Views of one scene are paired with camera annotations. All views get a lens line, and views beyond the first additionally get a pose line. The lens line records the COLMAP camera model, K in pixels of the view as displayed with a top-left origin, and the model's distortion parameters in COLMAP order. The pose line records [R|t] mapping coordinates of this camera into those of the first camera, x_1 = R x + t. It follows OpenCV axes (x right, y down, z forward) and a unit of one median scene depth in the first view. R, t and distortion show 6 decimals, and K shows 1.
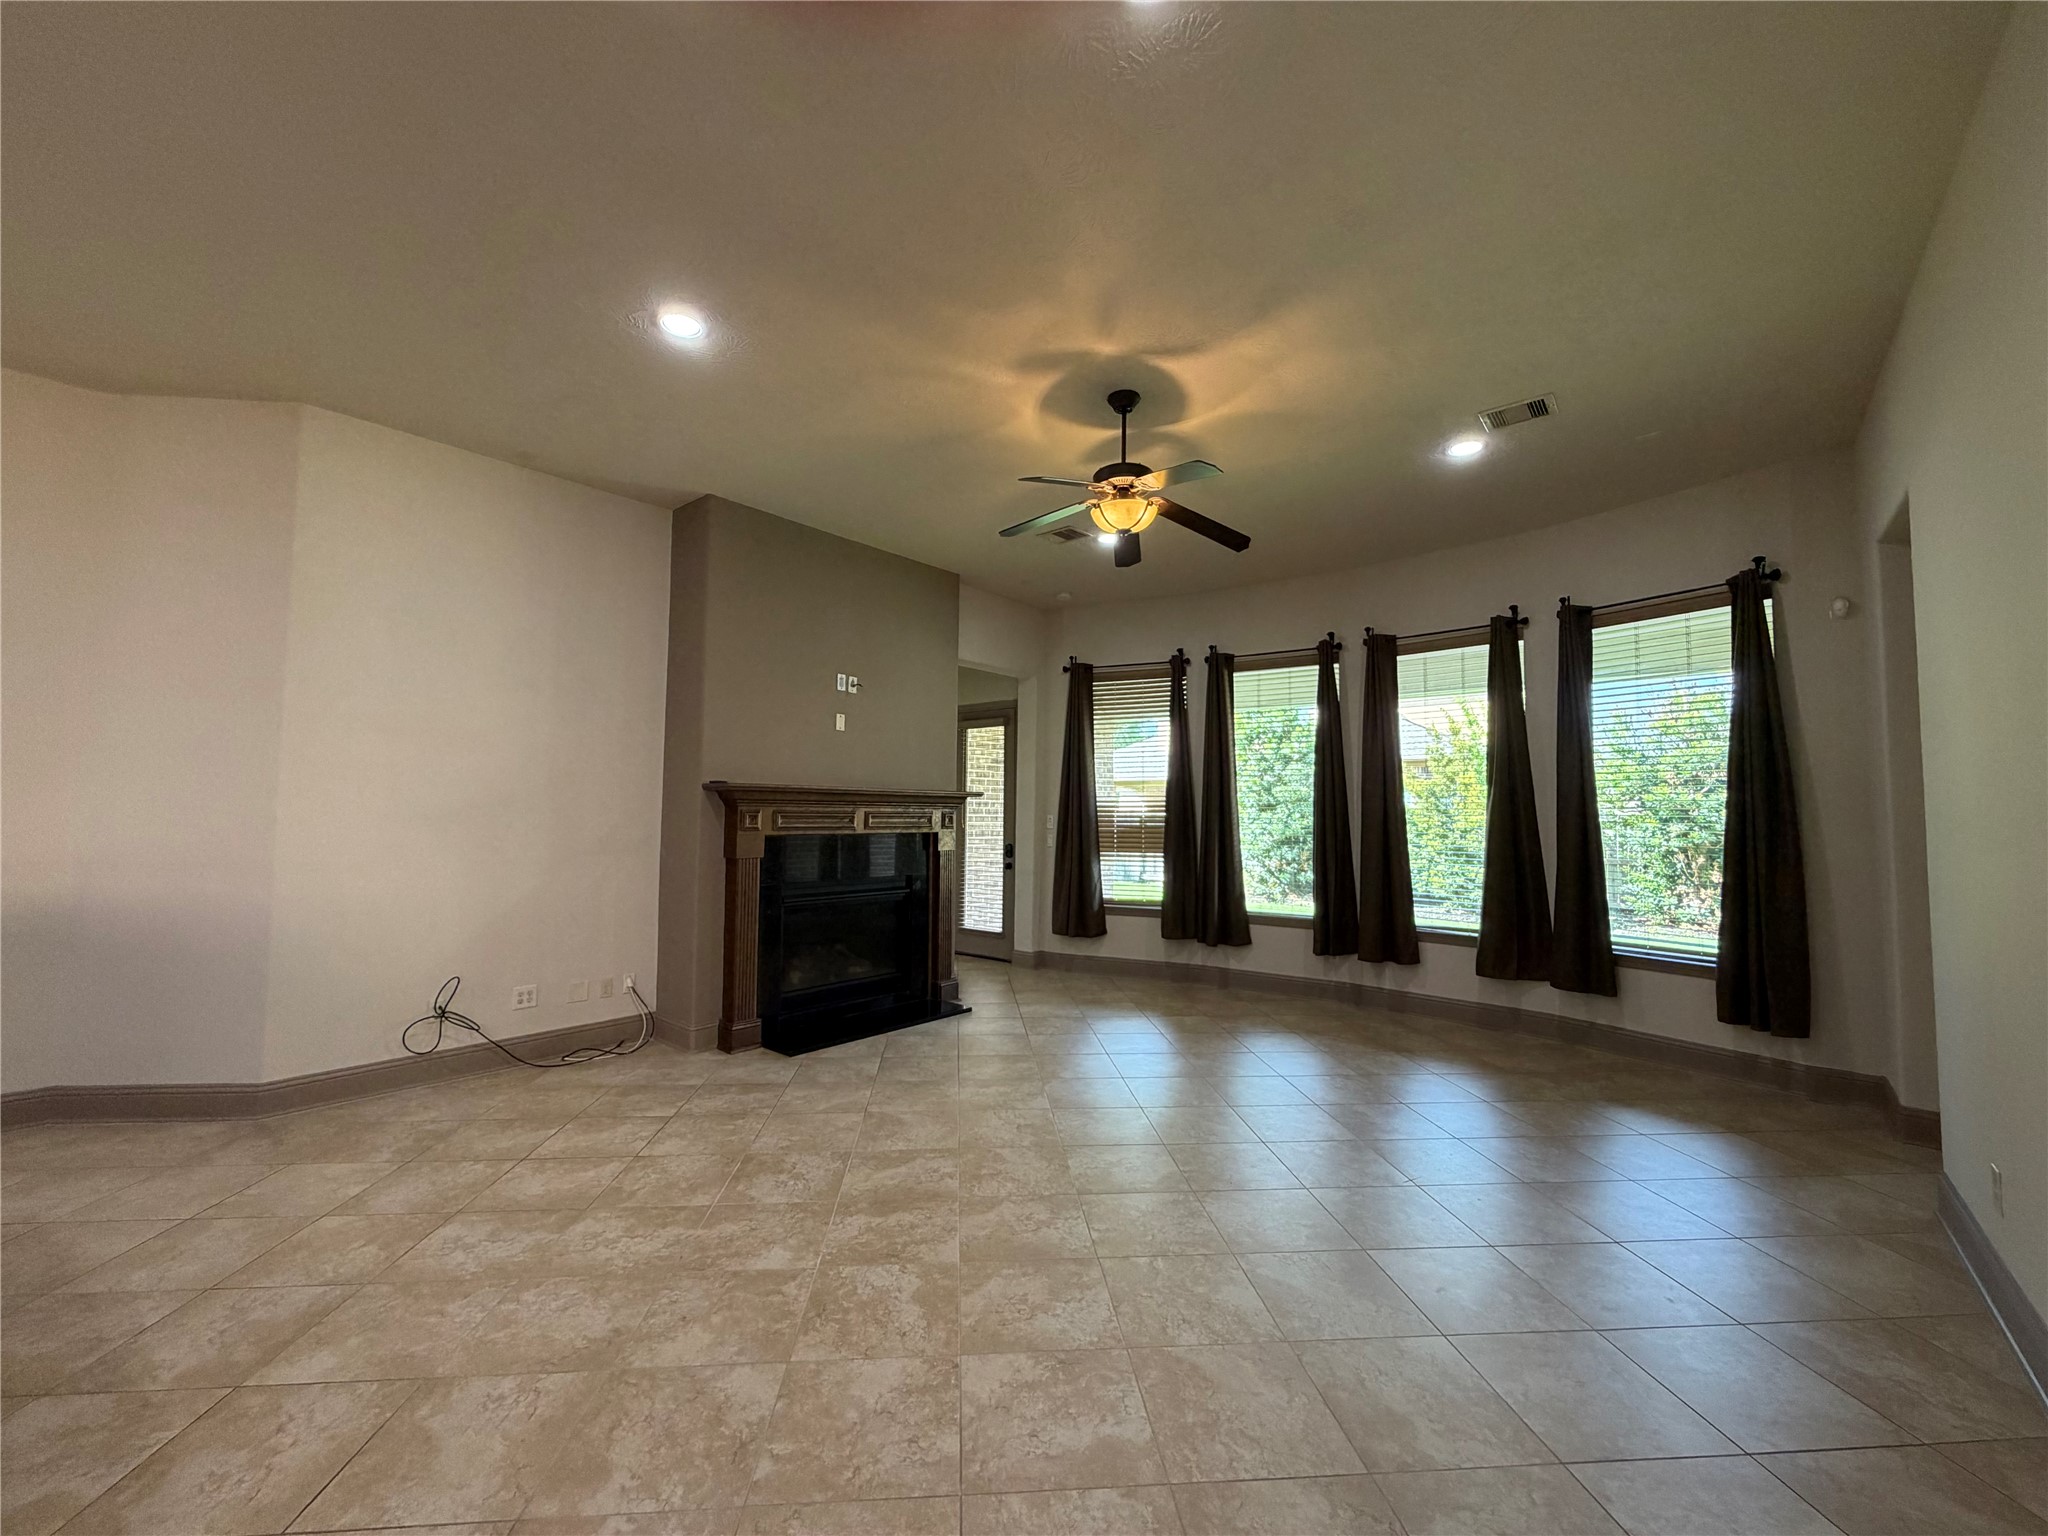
lens RADIAL K [[815.7, 0, 1031.5], [0, 815.7, 761.8], [0, 0, 1]] dist [0.003417, 0.000058]
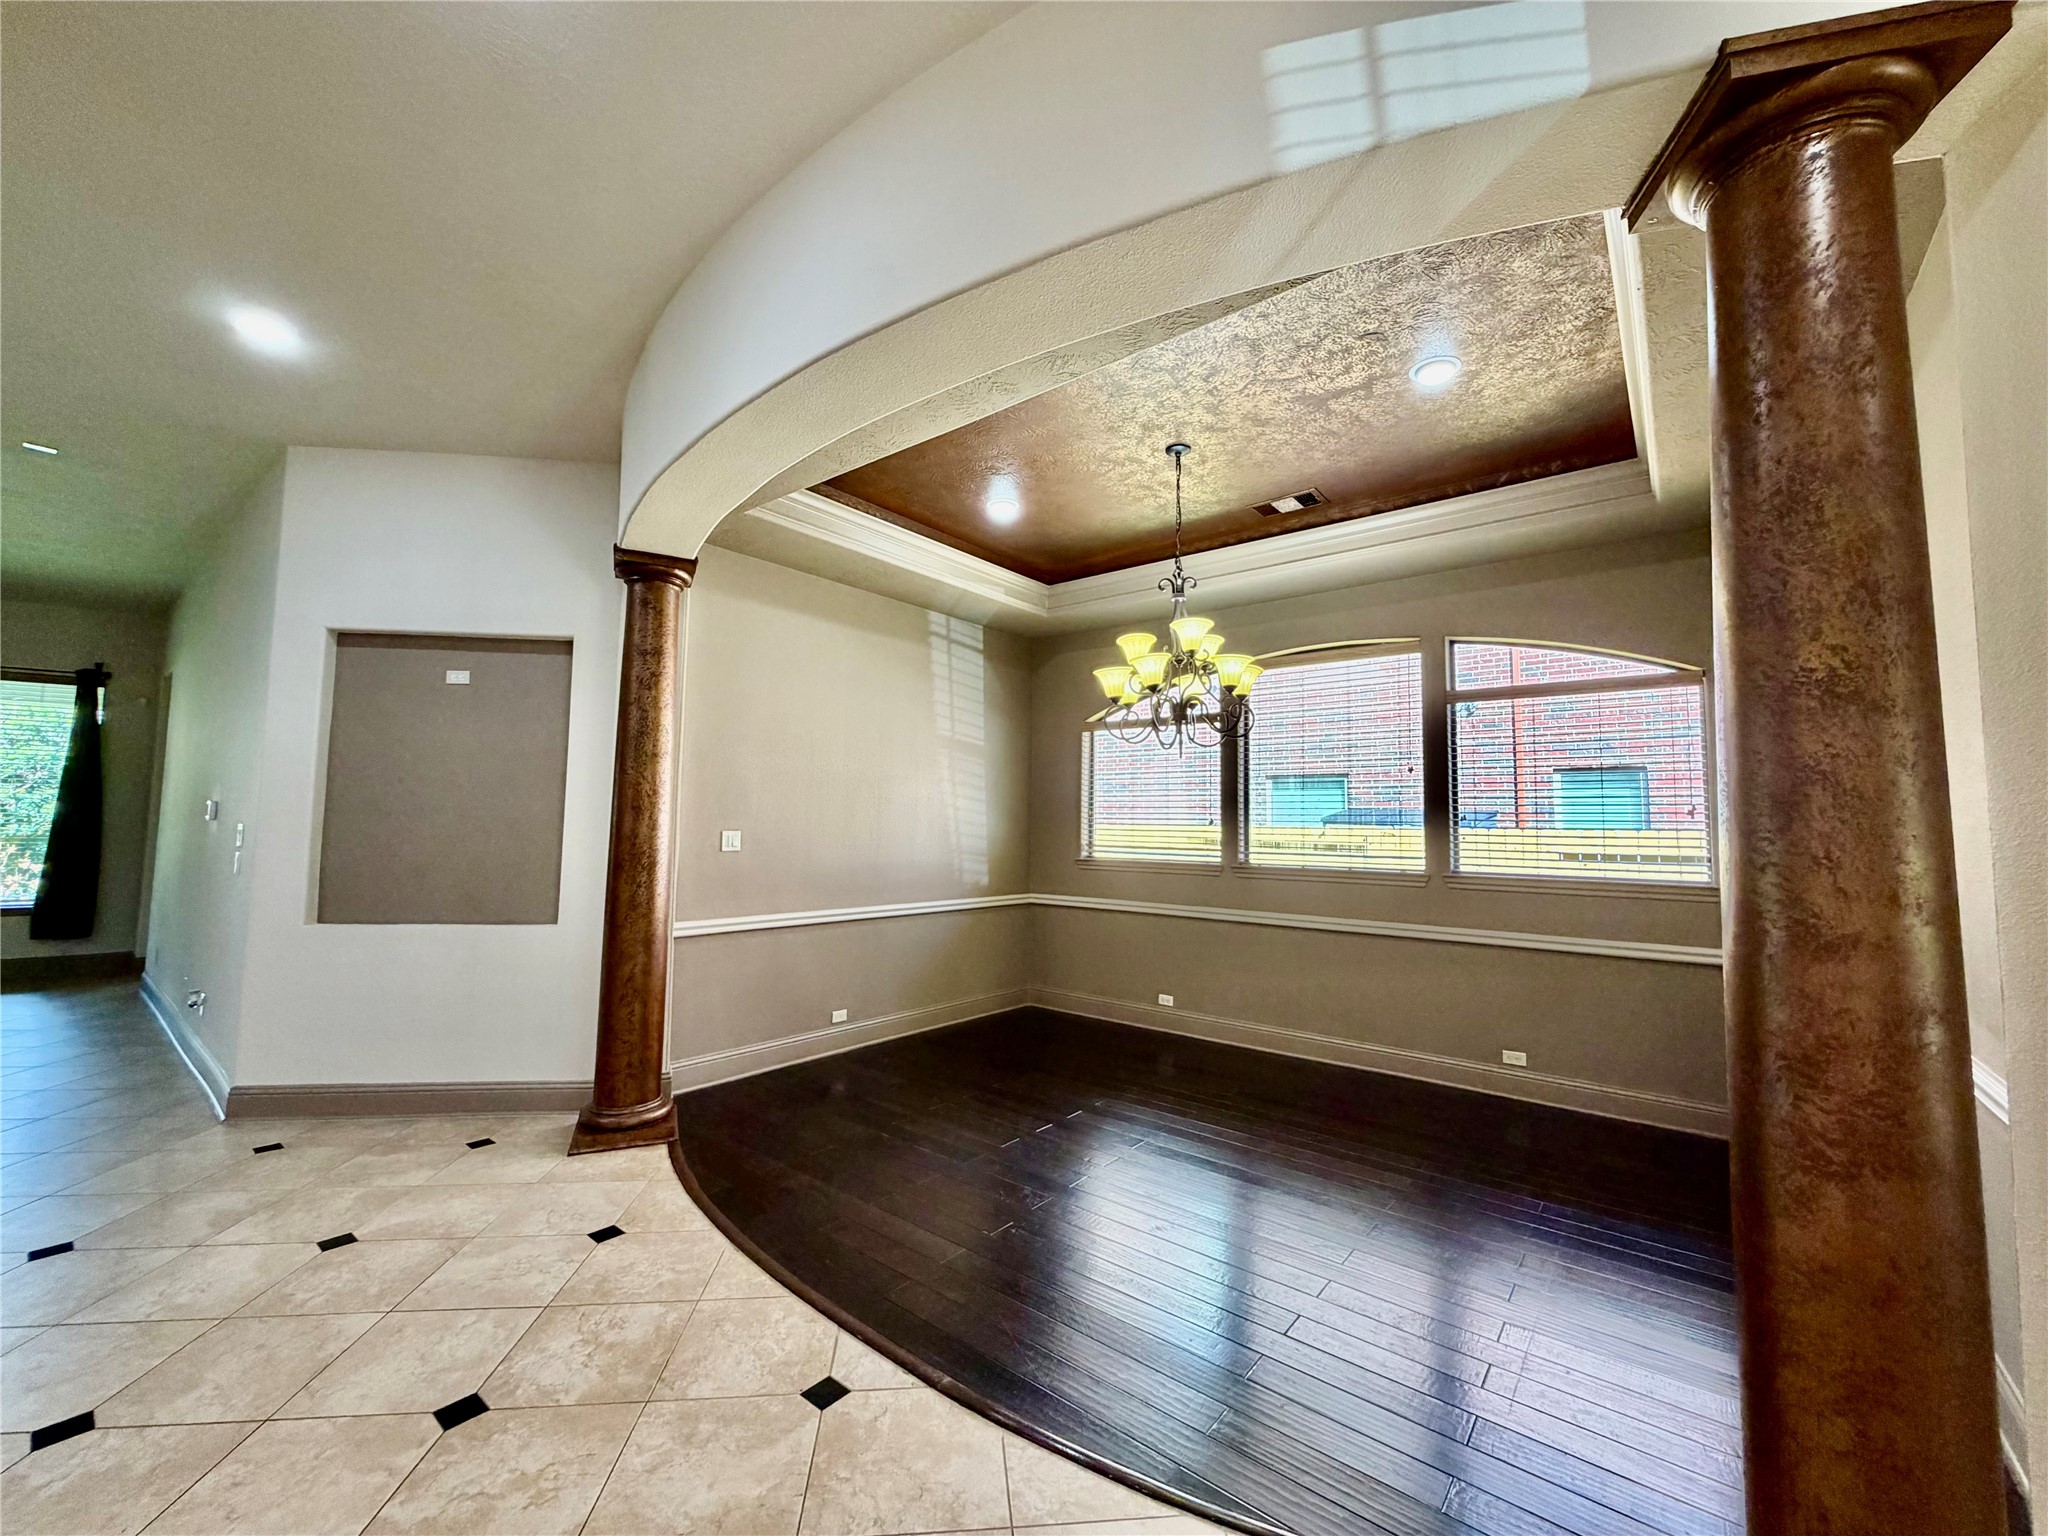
lens RADIAL K [[815.7, 0, 1016.6], [0, 815.7, 767.2], [0, 0, 1]] dist [0.003417, 0.000058]
pose [[-0.006355, 0.066737, 0.997750, -0.550161], [-0.079622, 0.994569, -0.067032, -0.045217], [-0.996805, -0.079868, -0.001007, -0.623044]]
